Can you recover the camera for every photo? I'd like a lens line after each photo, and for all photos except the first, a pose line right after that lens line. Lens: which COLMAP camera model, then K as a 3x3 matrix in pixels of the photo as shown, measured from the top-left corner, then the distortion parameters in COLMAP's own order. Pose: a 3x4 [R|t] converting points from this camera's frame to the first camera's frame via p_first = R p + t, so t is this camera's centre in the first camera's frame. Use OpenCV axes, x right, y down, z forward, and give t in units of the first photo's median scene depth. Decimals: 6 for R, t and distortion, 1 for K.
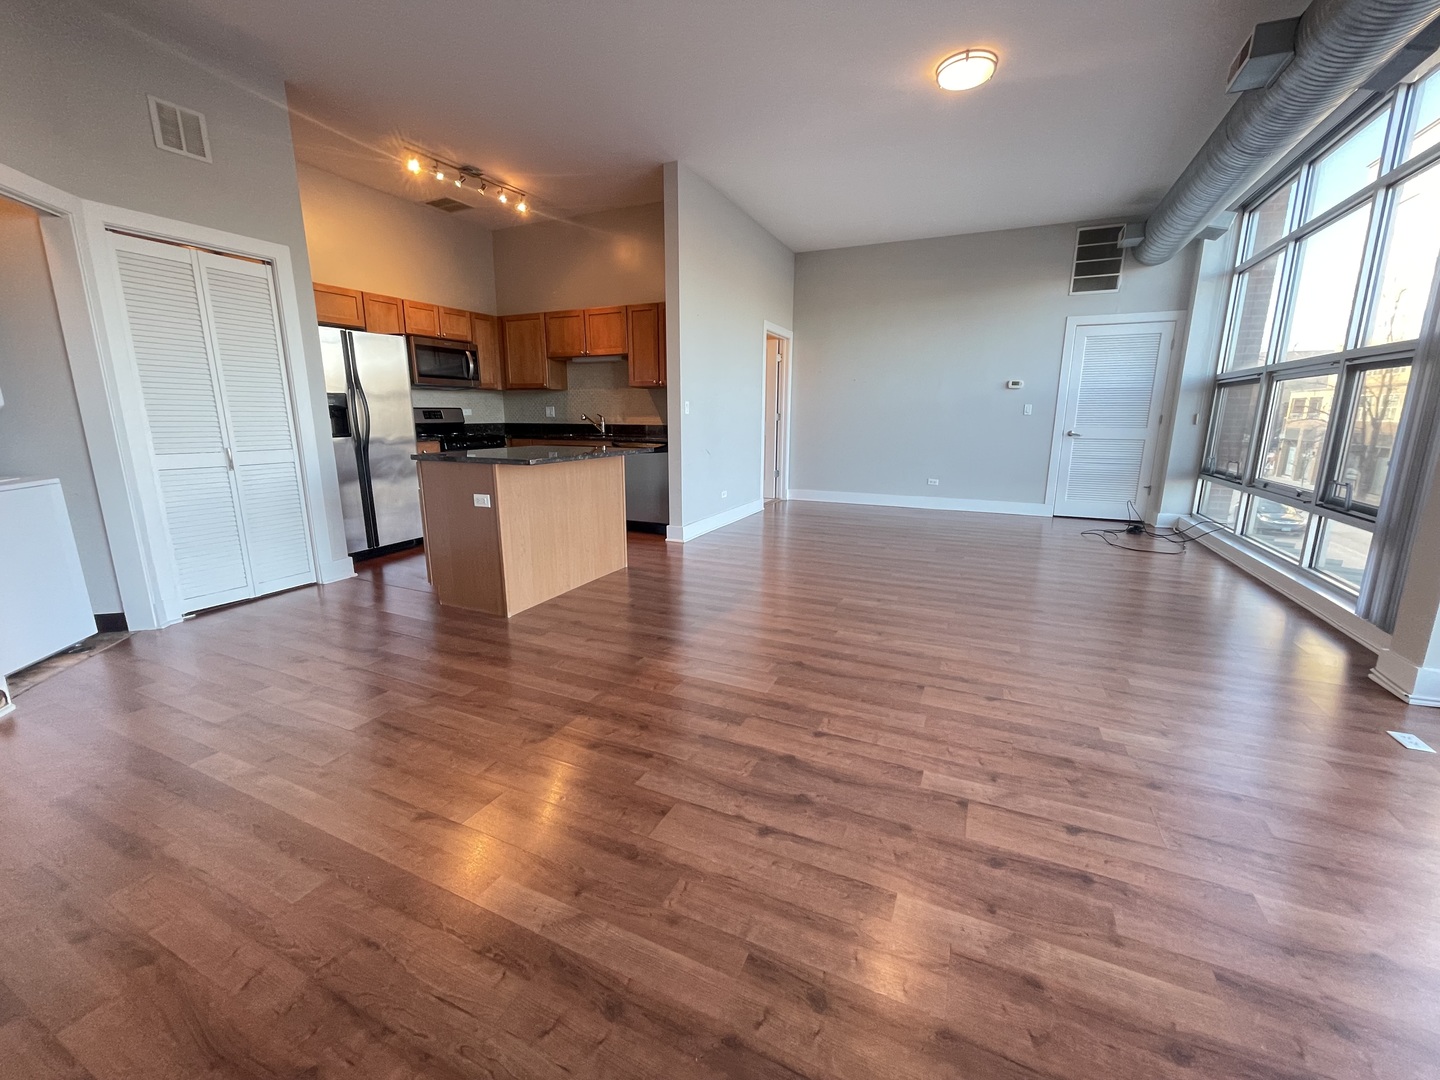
lens RADIAL K [[584.5, 0, 720.0], [0, 584.5, 540.0], [0, 0, 1]] dist [-0.007782, -0.000033]
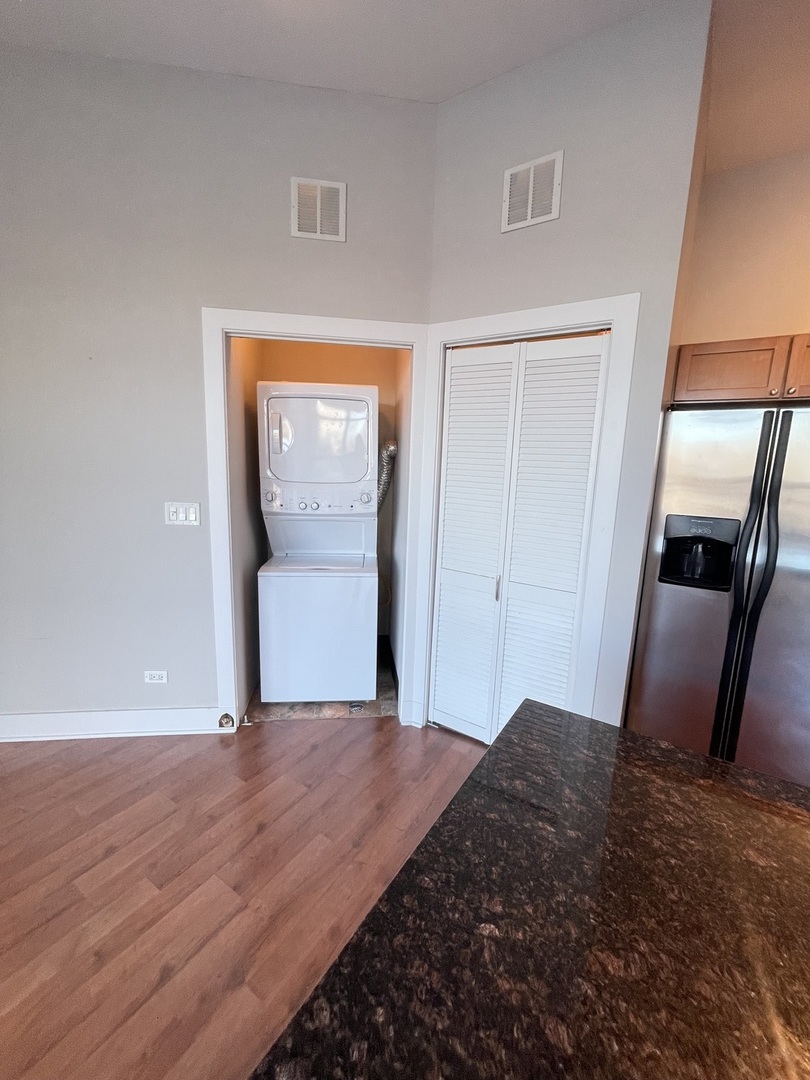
lens RADIAL K [[438.4, 0, 409.9], [0, 438.4, 536.3], [0, 0, 1]] dist [-0.007782, -0.000033]
pose [[-0.131258, 0.159057, -0.978505, -0.134169], [-0.244931, 0.951241, 0.187481, -0.178855], [0.960615, 0.264274, -0.085900, 0.547541]]
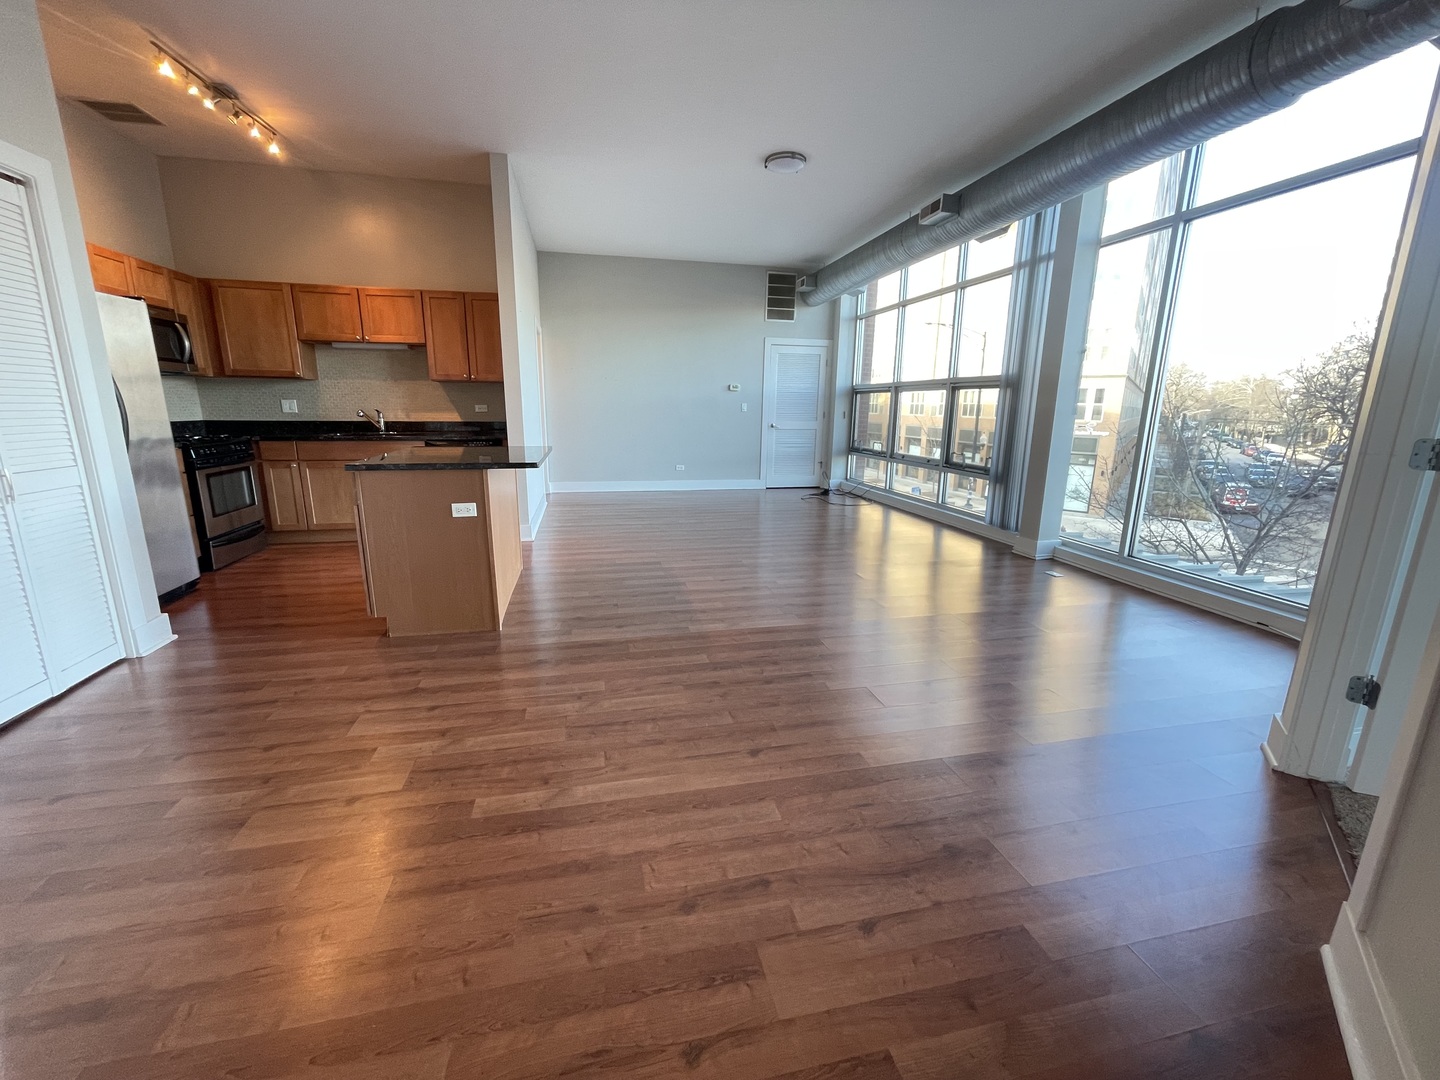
lens RADIAL K [[580.2, 0, 720.0], [0, 580.2, 540.0], [0, 0, 1]] dist [-0.000575, -0.000266]
pose [[0.791861, -0.129530, 0.596807, -0.365716], [0.119133, 0.991237, 0.057067, -0.014216], [-0.598969, 0.025910, 0.800353, 0.015156]]
